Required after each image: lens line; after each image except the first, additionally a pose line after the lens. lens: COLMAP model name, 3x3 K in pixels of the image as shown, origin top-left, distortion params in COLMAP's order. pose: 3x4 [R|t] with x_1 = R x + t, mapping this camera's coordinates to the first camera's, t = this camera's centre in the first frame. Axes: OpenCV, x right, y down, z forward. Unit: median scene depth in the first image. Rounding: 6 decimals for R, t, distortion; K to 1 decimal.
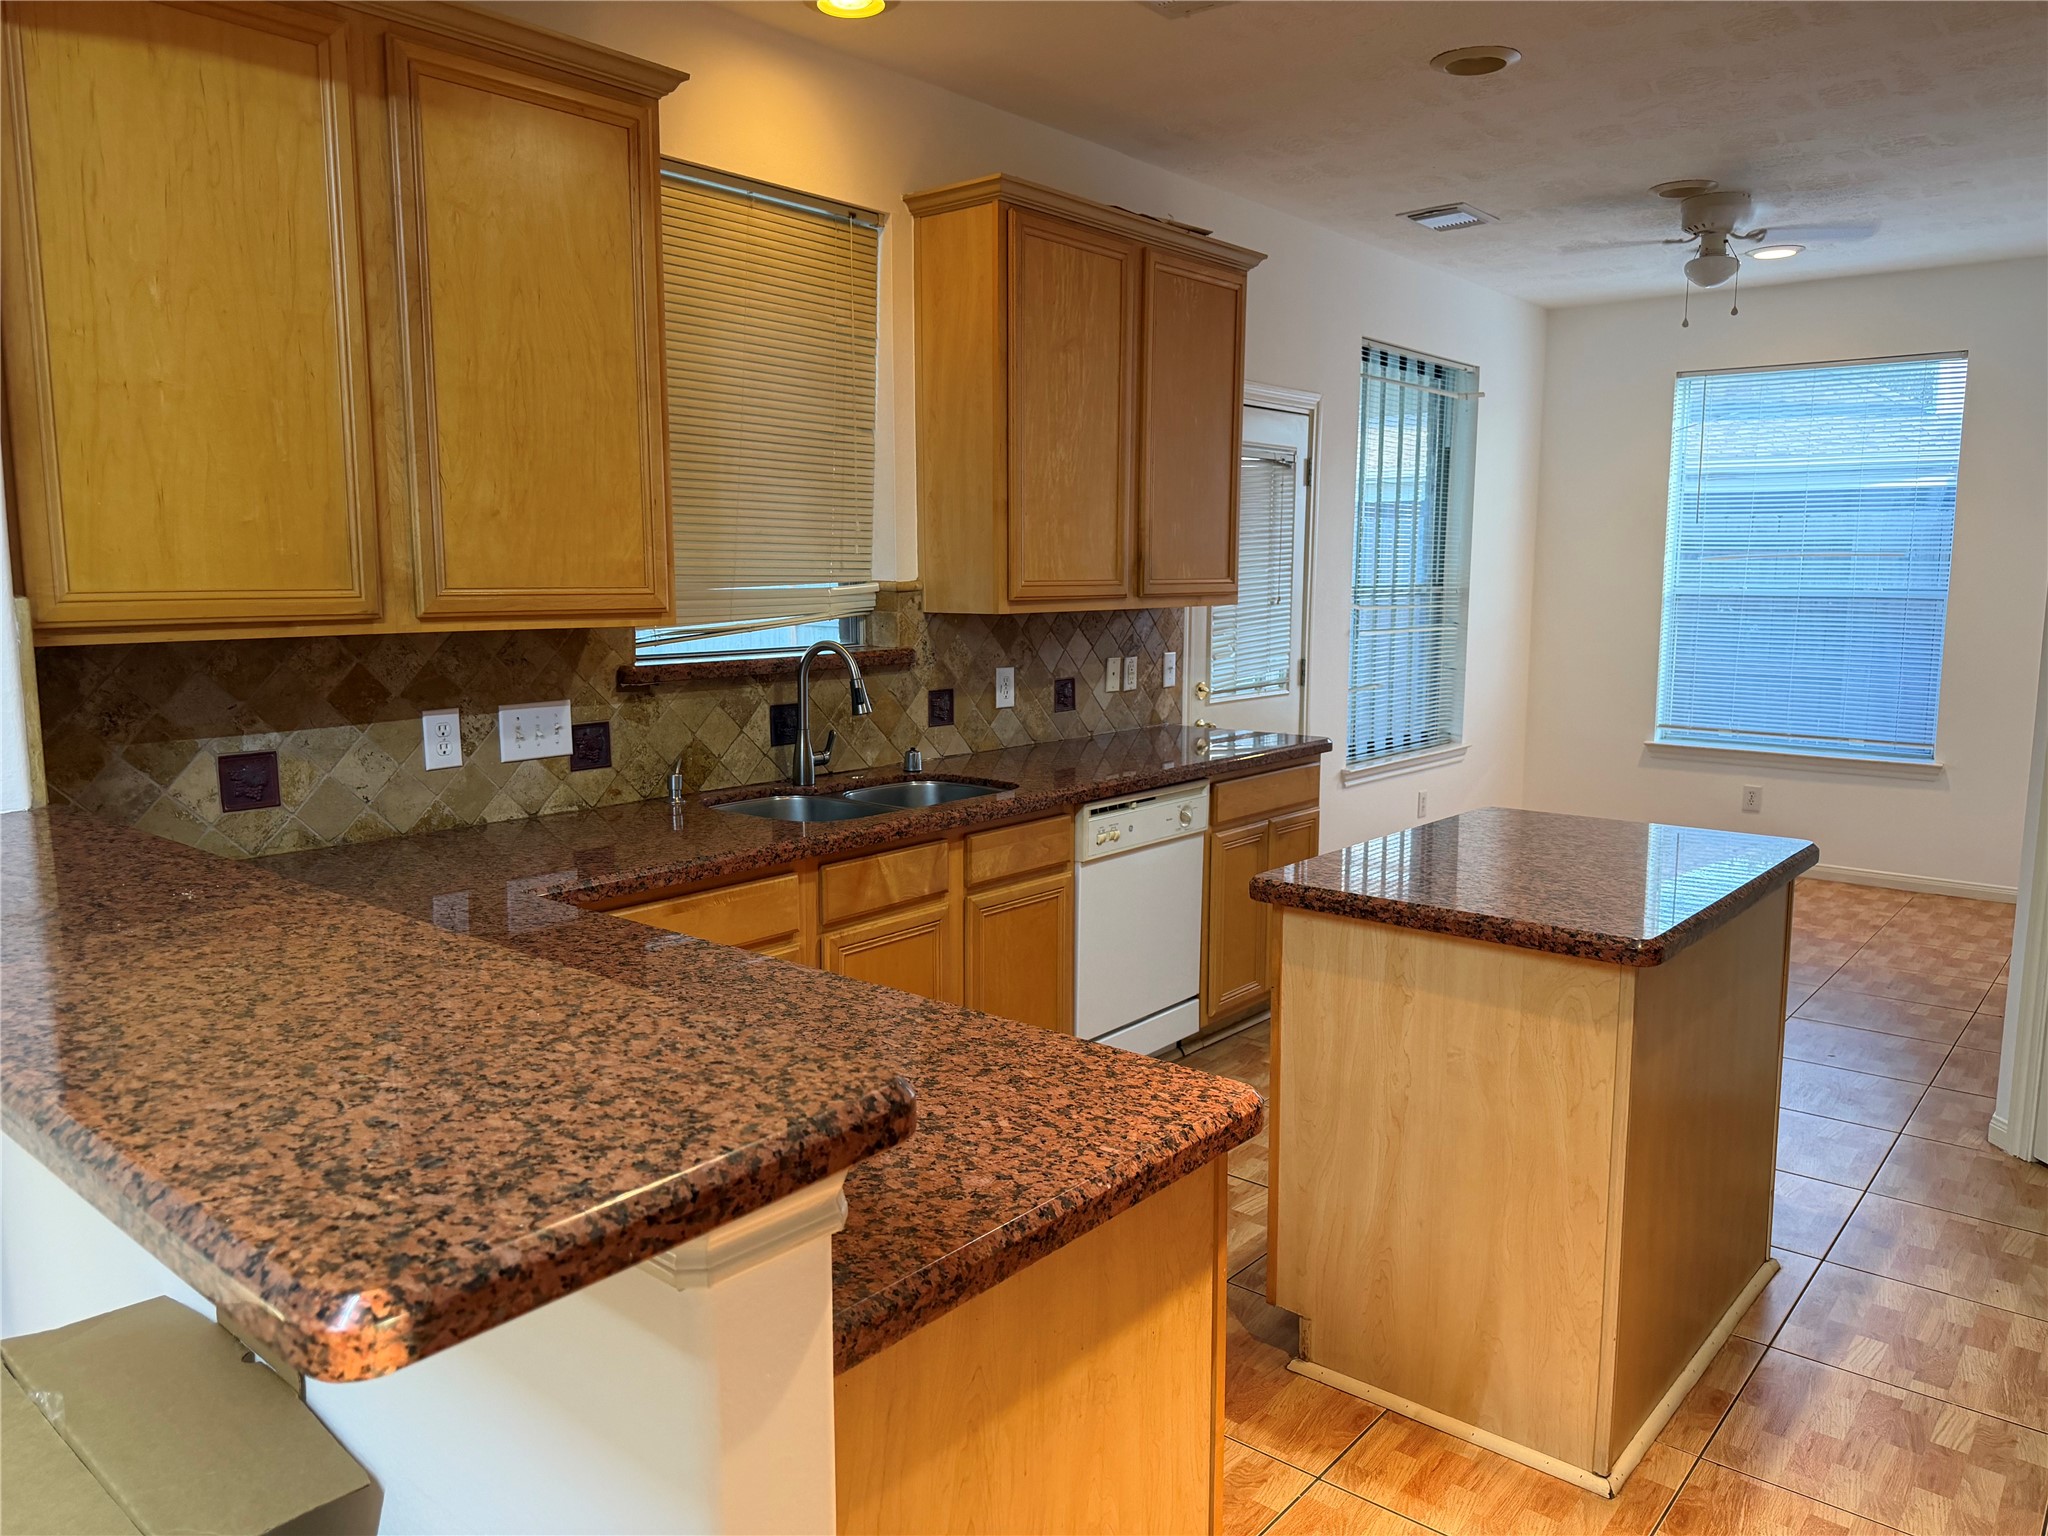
lens RADIAL K [[1460.2, 0, 1014.0], [0, 1460.2, 768.2], [0, 0, 1]] dist [0.052330, -0.055774]
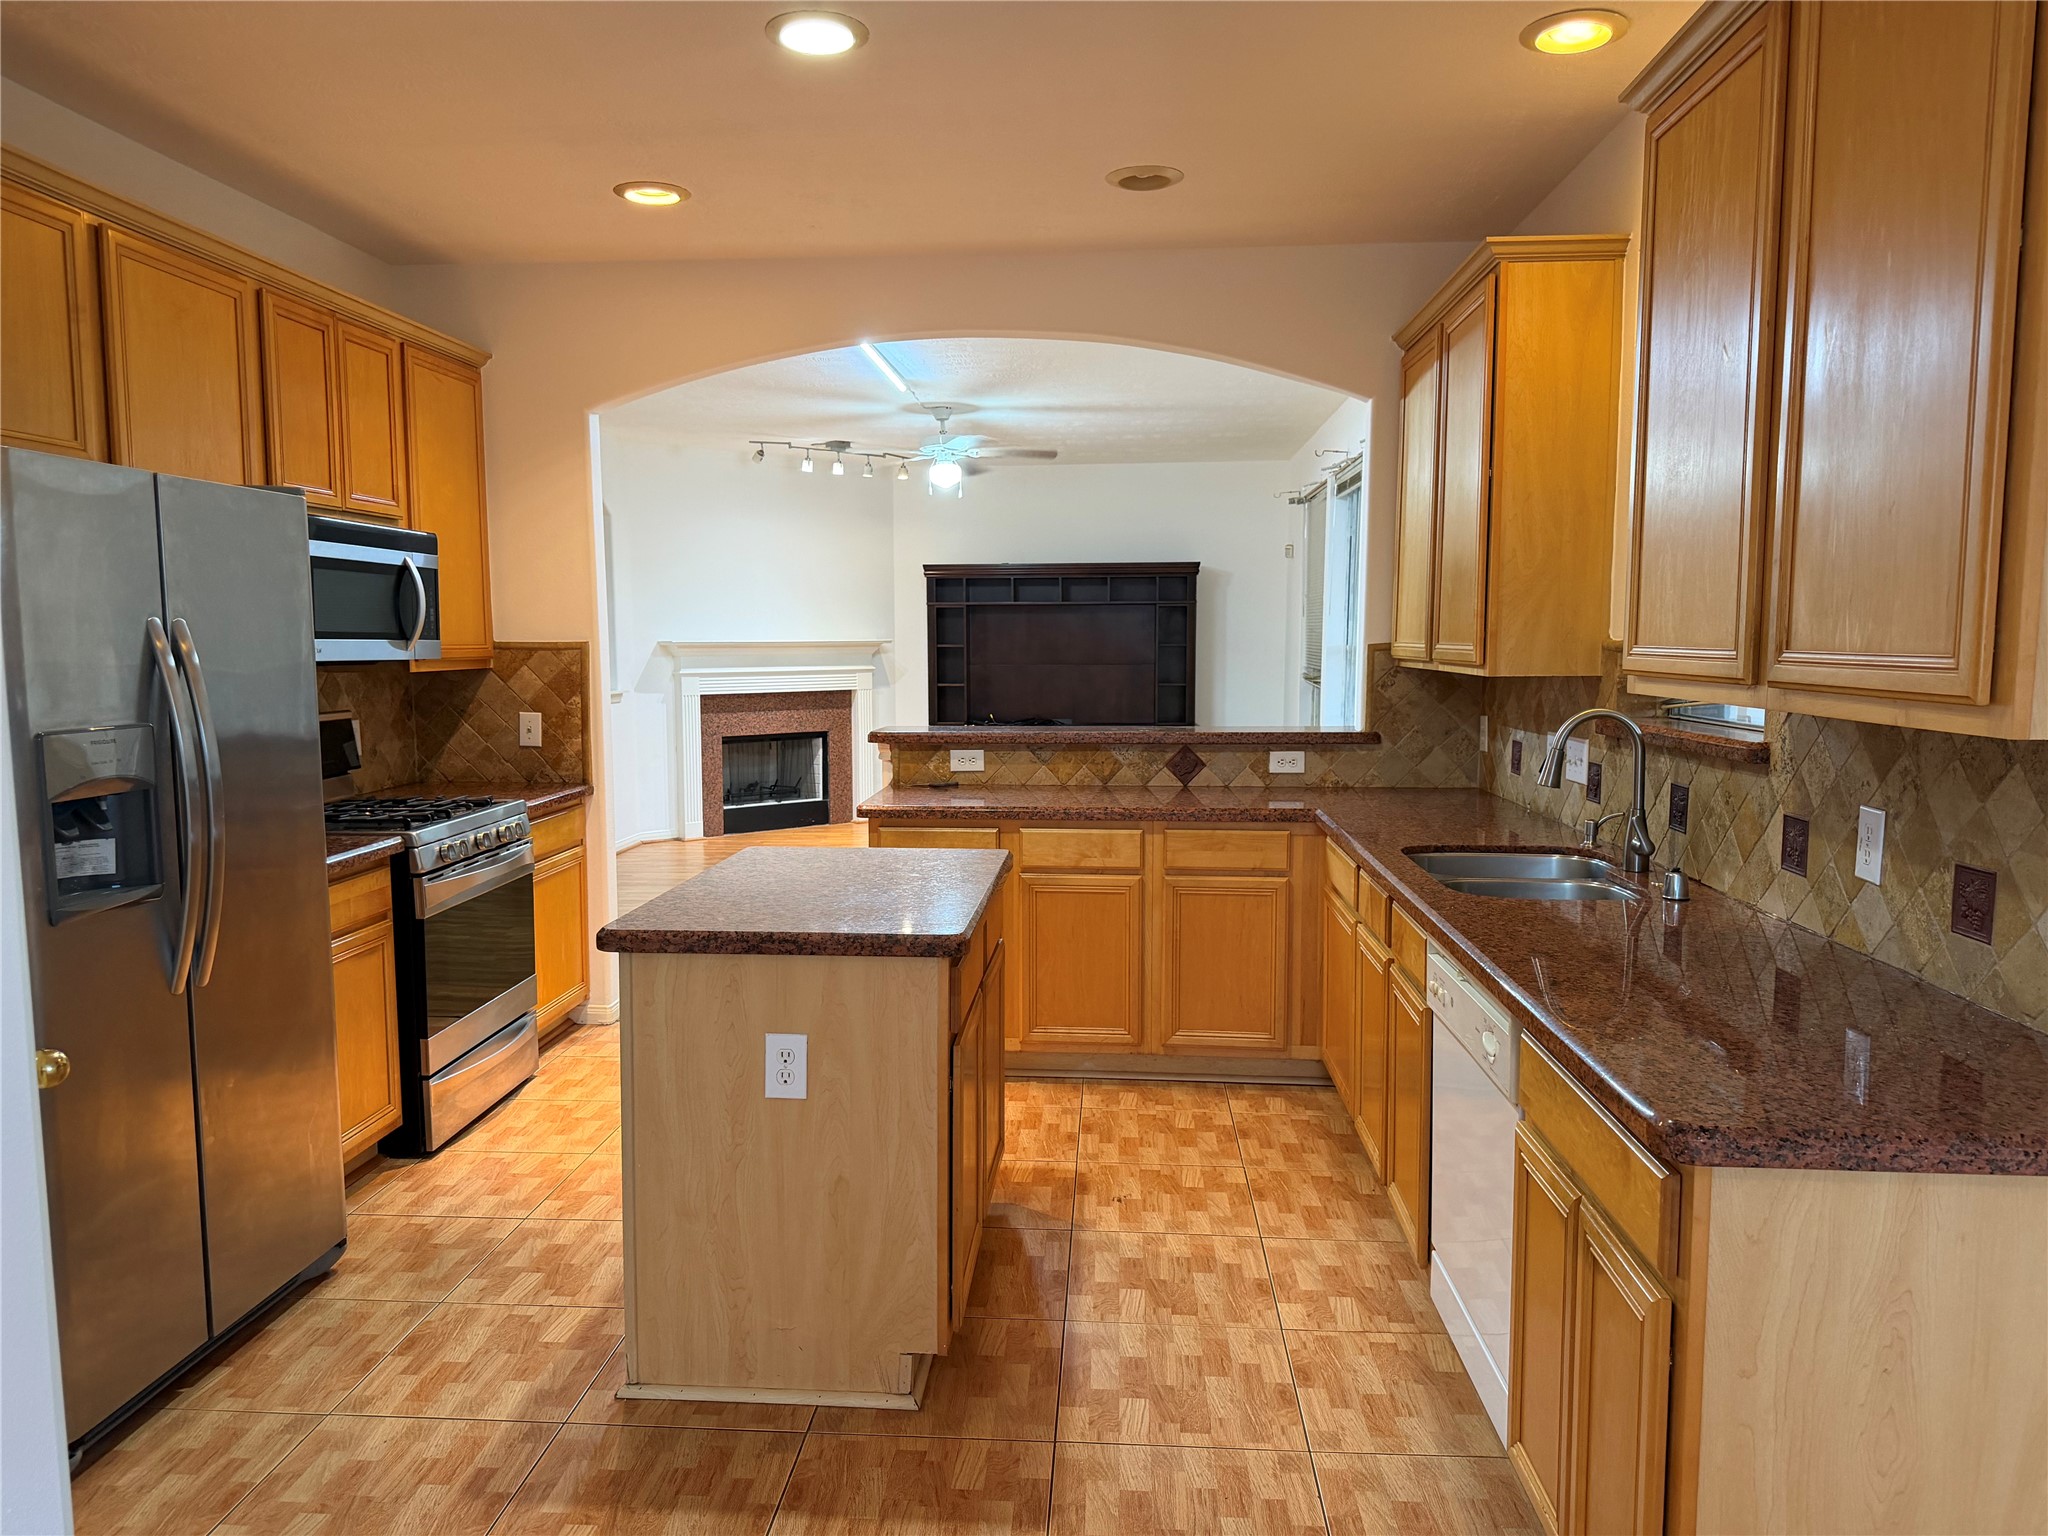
lens RADIAL K [[1460.2, 0, 1003.5], [0, 1460.2, 774.8], [0, 0, 1]] dist [0.052330, -0.055774]
pose [[-0.822701, 0.055786, -0.565730, 0.588186], [-0.074809, 0.975894, 0.205021, -0.174232], [0.563530, 0.210993, -0.798696, 1.286708]]
